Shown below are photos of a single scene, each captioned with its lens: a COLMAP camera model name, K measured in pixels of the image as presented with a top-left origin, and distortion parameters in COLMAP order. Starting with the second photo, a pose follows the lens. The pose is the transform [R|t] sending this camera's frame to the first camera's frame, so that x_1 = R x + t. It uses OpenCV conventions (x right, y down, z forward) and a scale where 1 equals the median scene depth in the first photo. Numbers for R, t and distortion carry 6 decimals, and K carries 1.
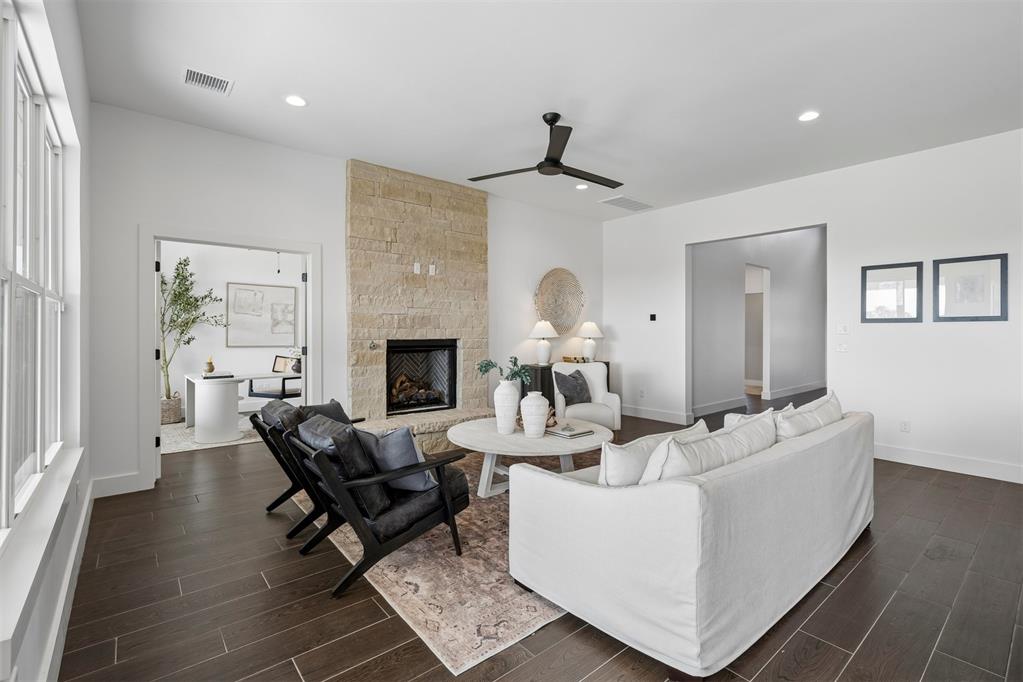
lens RADIAL K [[465.5, 0, 509.7], [0, 465.5, 335.5], [0, 0, 1]] dist [0.001412, -0.000428]
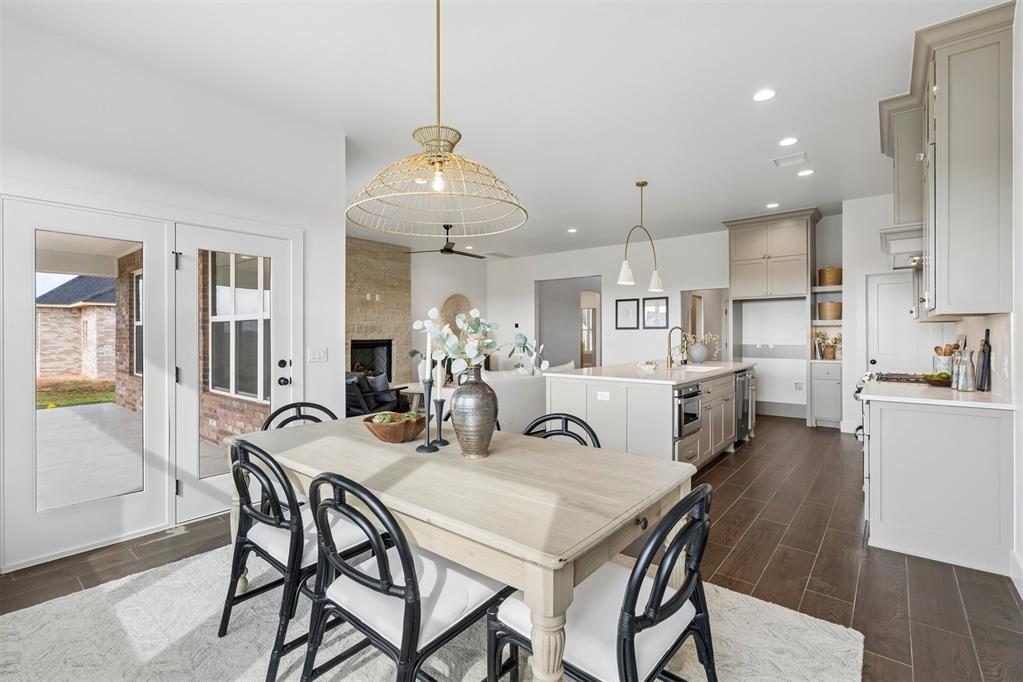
lens RADIAL K [[465.5, 0, 503.9], [0, 465.5, 337.2], [0, 0, 1]] dist [0.001412, -0.000428]
pose [[0.984499, -0.003606, 0.175354, -0.015558], [0.004222, 0.999986, -0.003137, 0.006818], [-0.175340, 0.003829, 0.984500, -0.704160]]
